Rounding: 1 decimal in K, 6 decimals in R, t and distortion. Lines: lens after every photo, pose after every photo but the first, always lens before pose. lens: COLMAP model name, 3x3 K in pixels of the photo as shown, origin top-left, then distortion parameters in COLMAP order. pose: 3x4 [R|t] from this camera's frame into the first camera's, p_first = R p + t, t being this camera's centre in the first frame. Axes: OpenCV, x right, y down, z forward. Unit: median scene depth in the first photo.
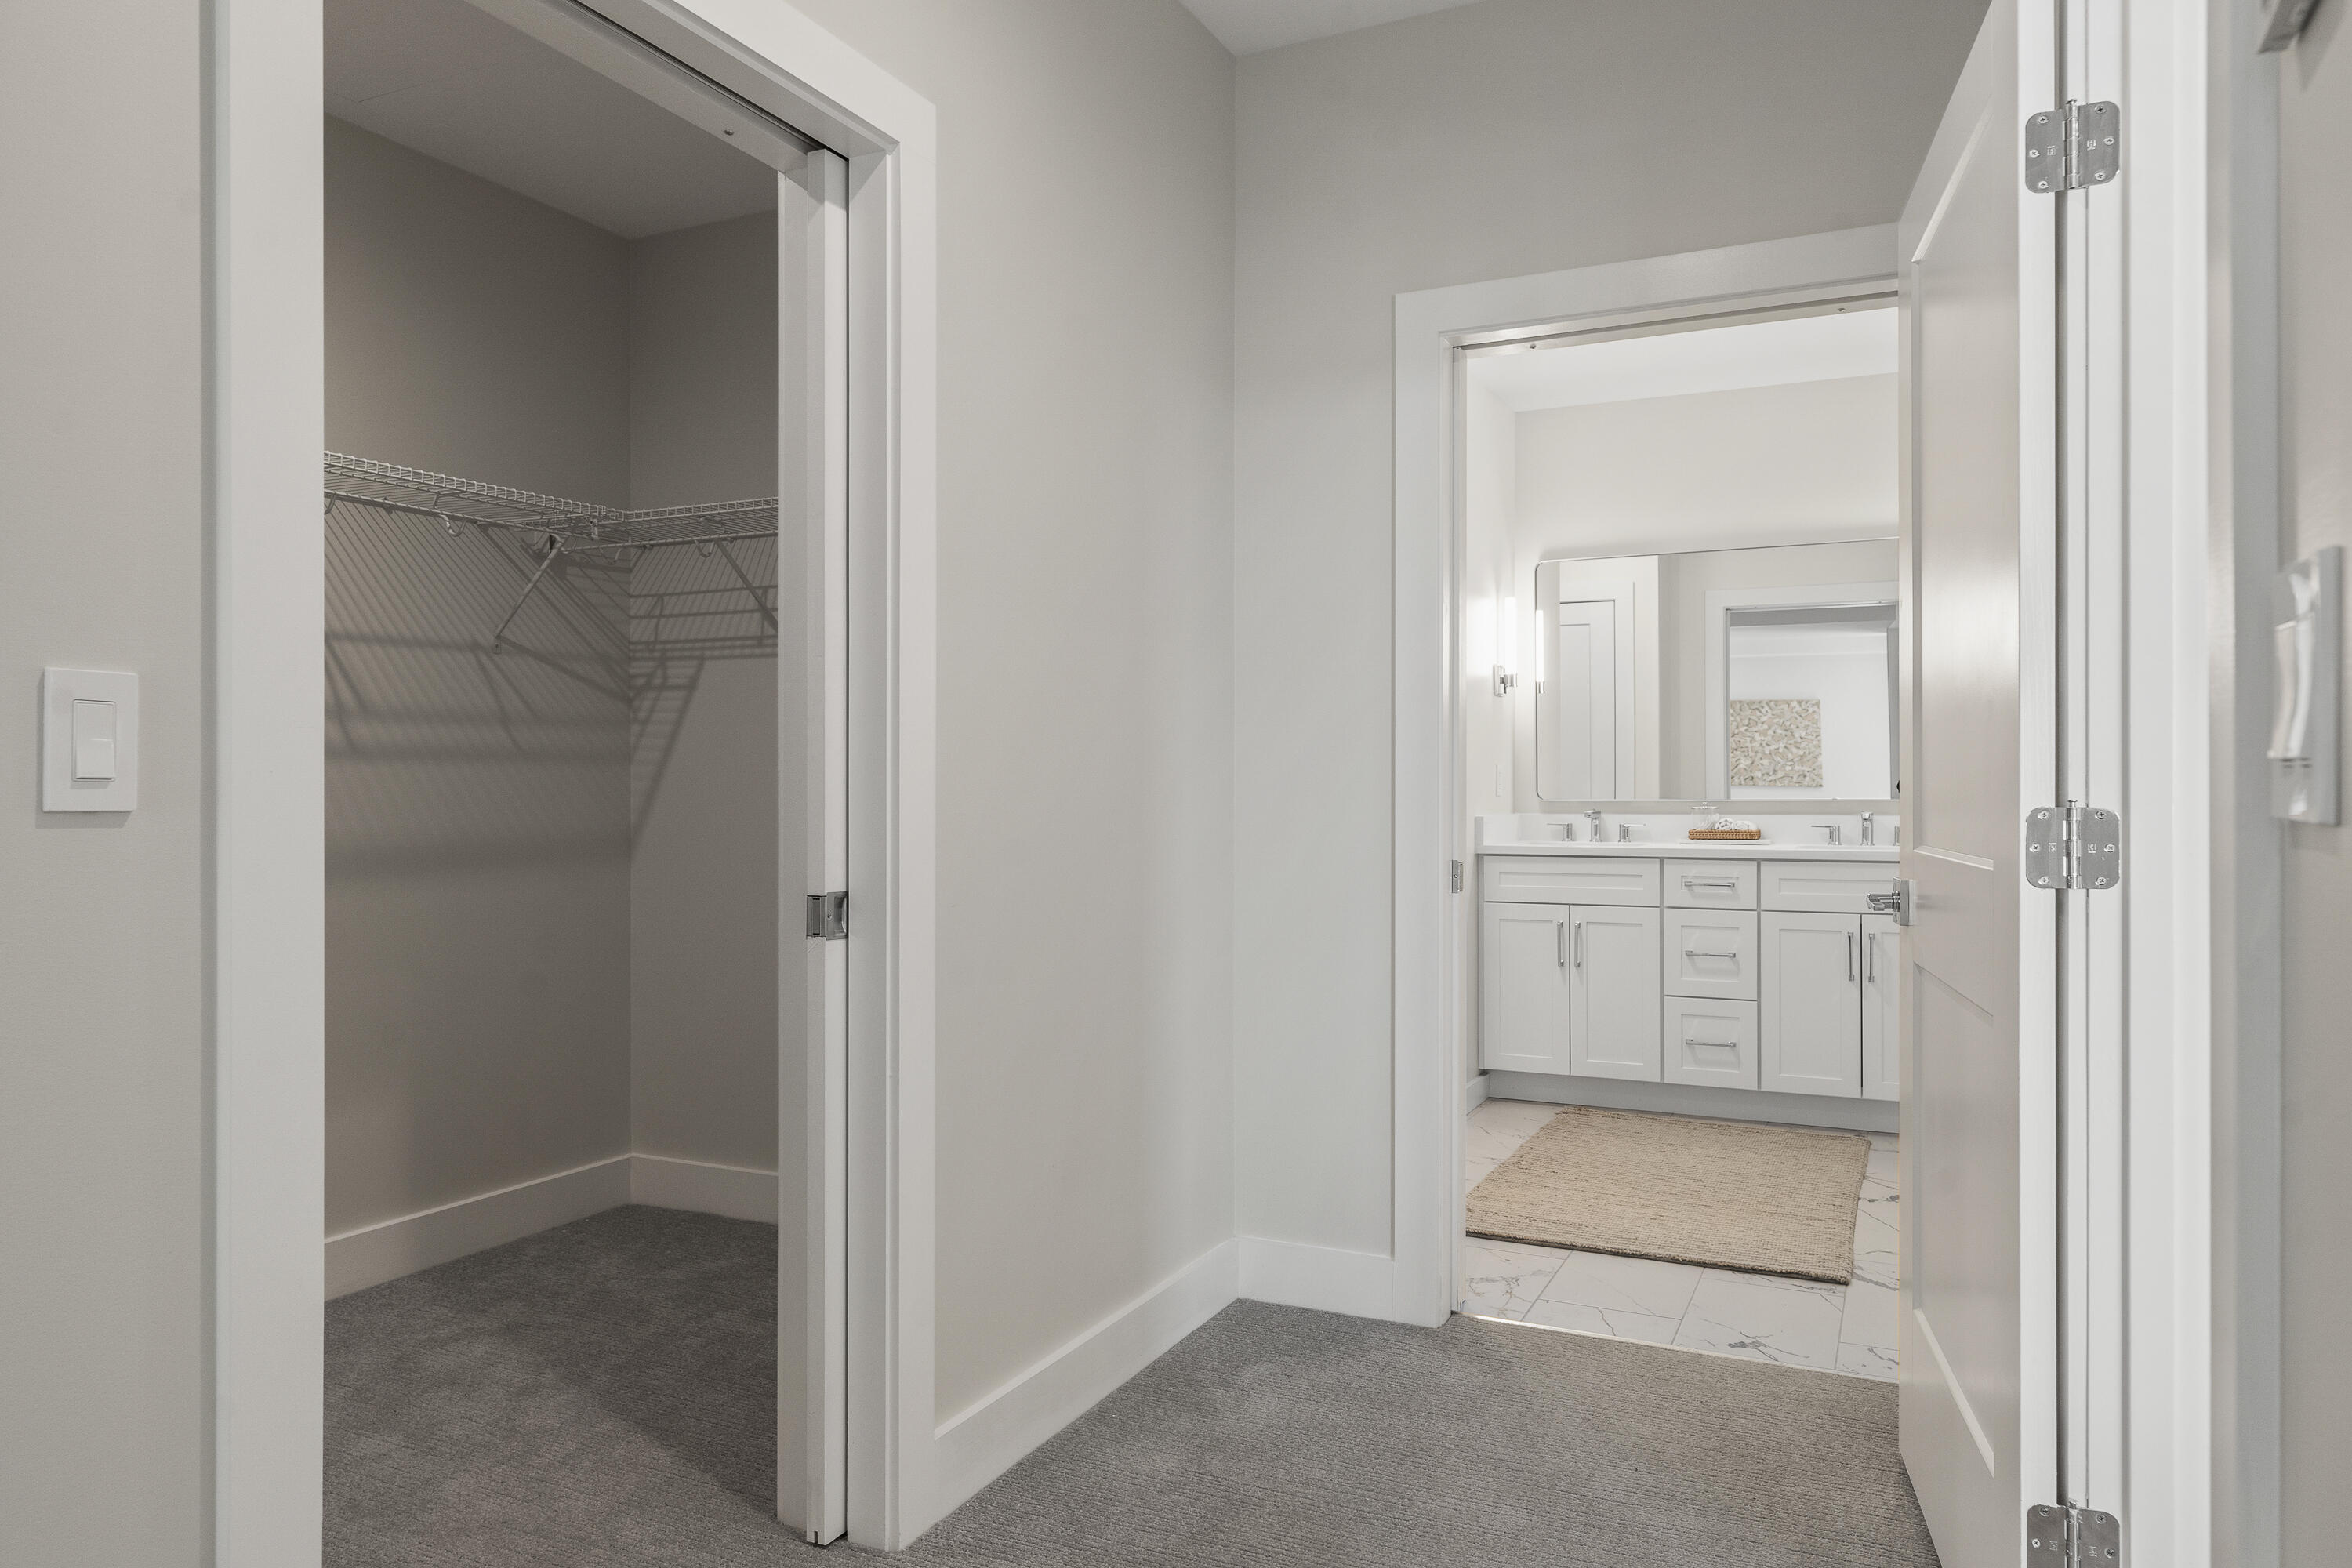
lens RADIAL K [[1553.1, 0, 1178.7], [0, 1553.1, 776.6], [0, 0, 1]] dist [0.008188, 0.007109]
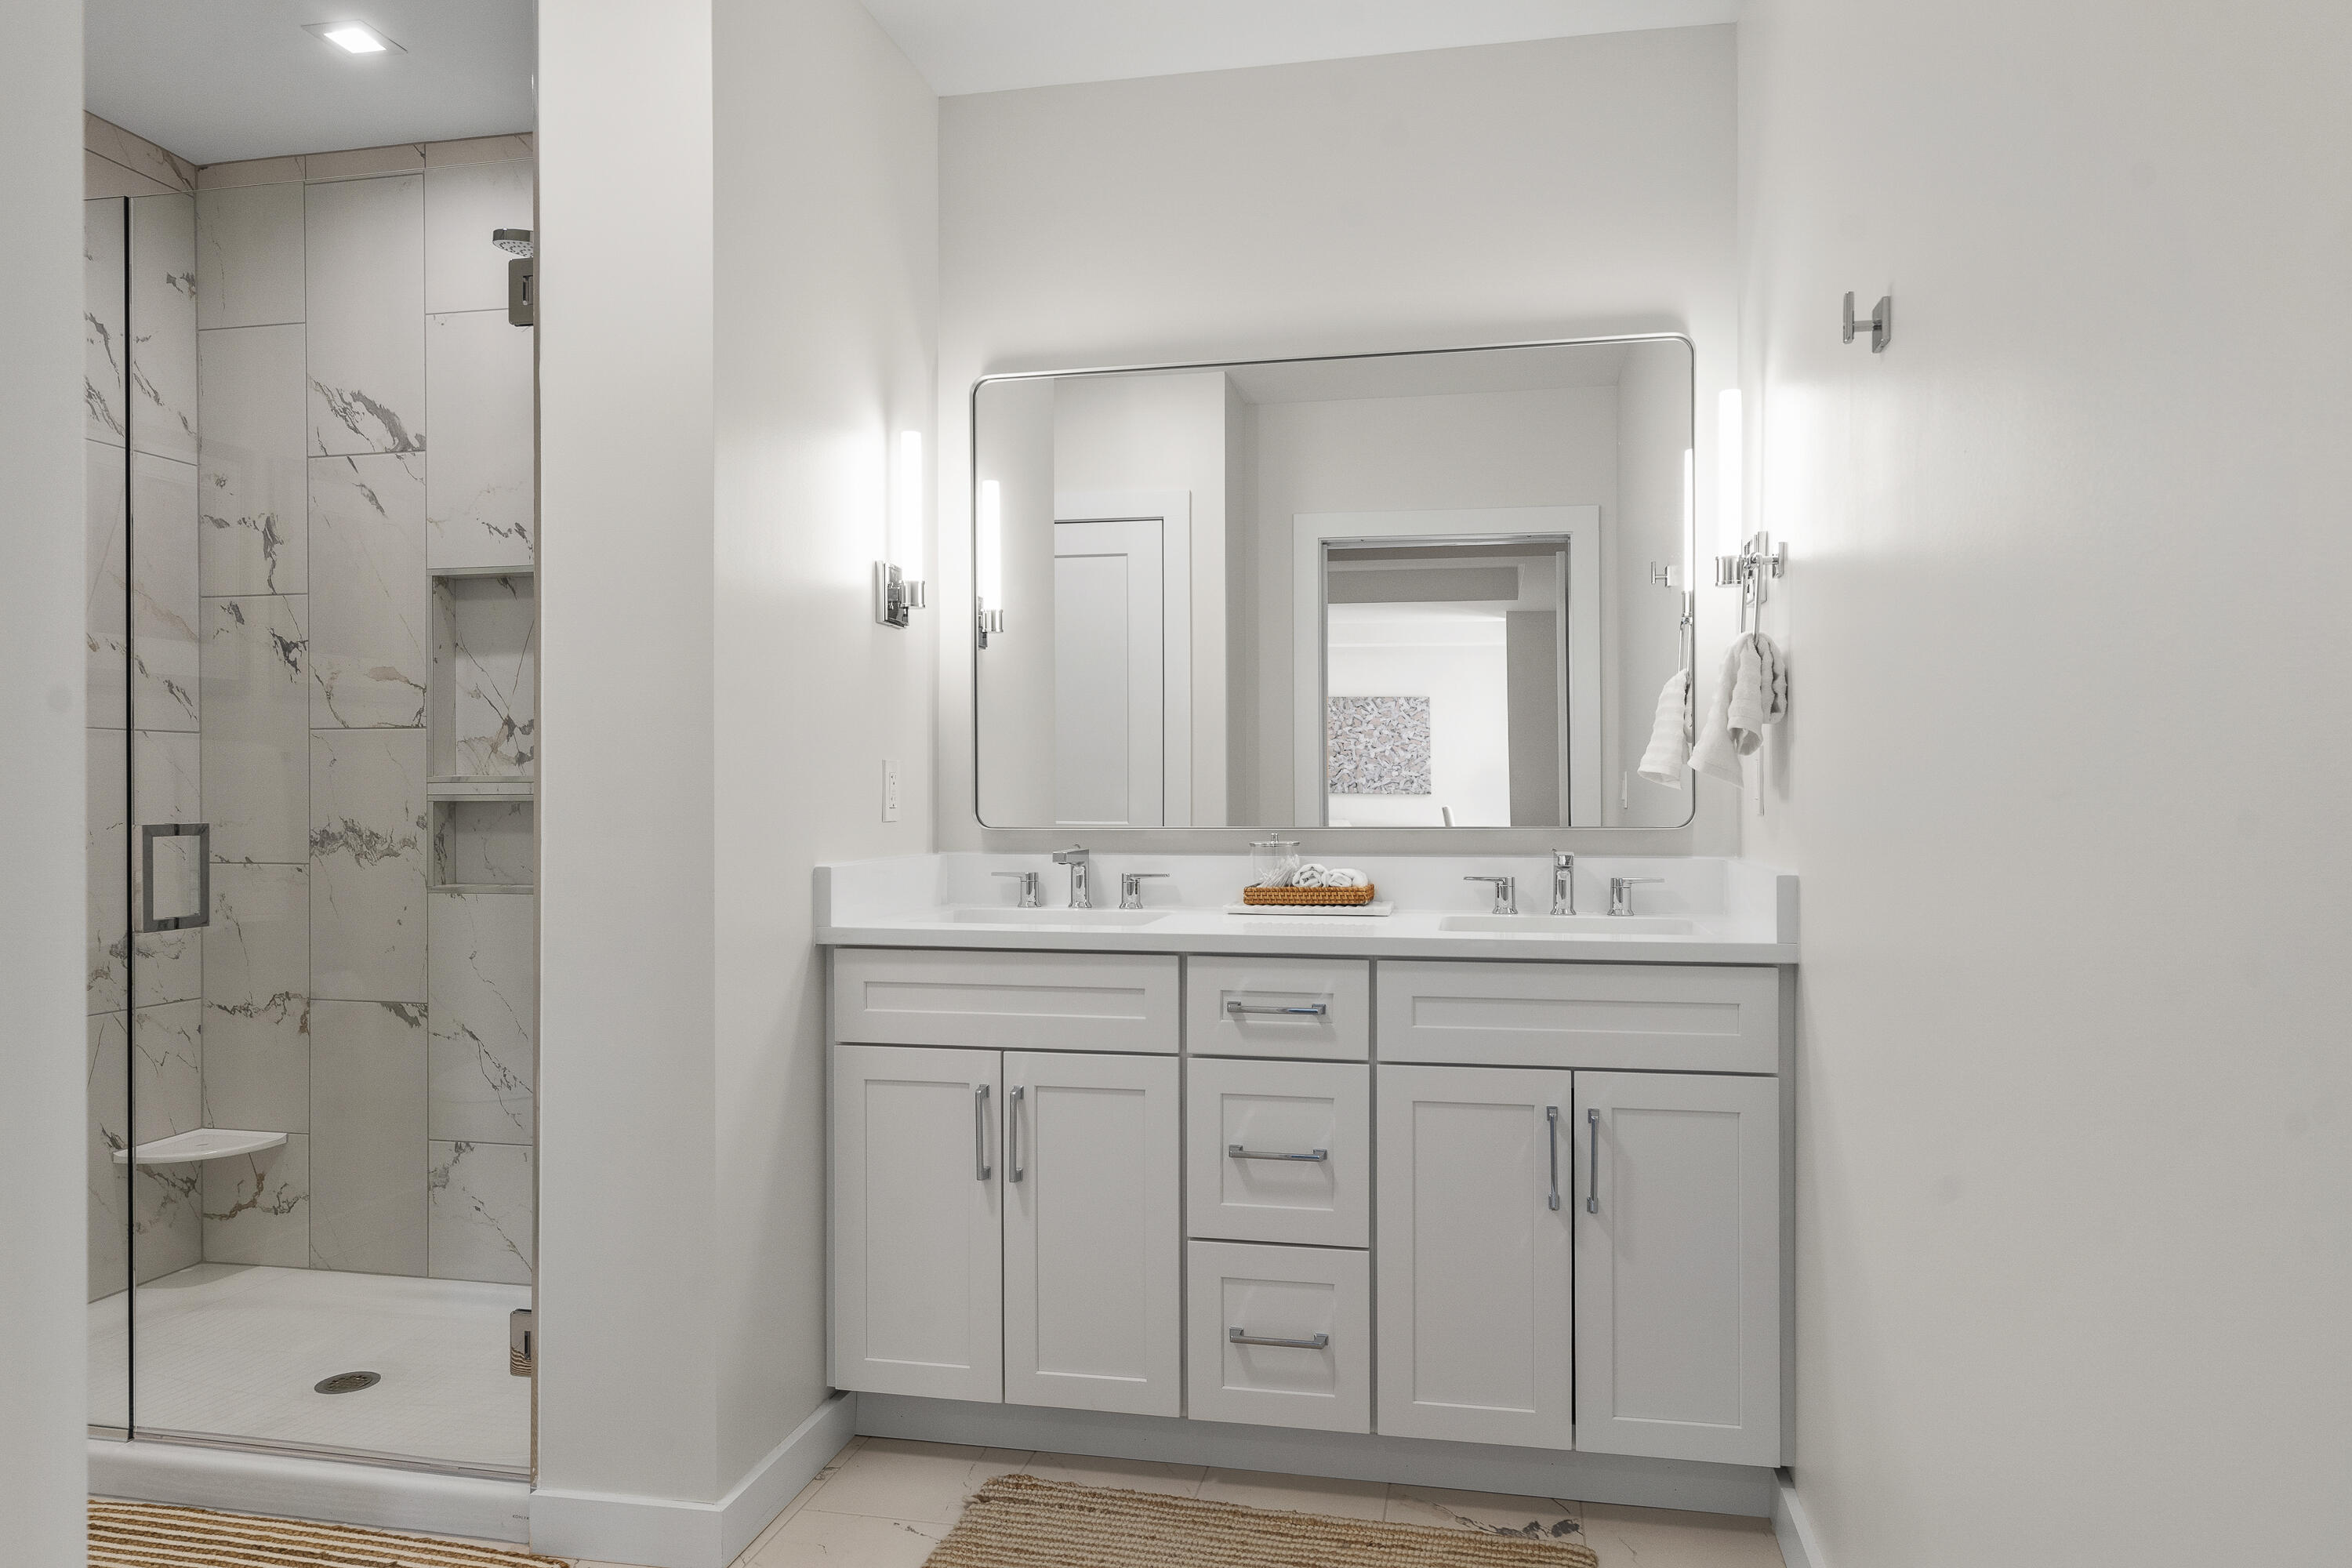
lens RADIAL K [[1553.1, 0, 1175.1], [0, 1553.1, 784.6], [0, 0, 1]] dist [0.008188, 0.007109]
pose [[0.971993, 0.000826, 0.235007, 0.186136], [-0.001205, 0.999998, 0.001468, -0.000457], [-0.235005, -0.001710, 0.971993, 0.508055]]
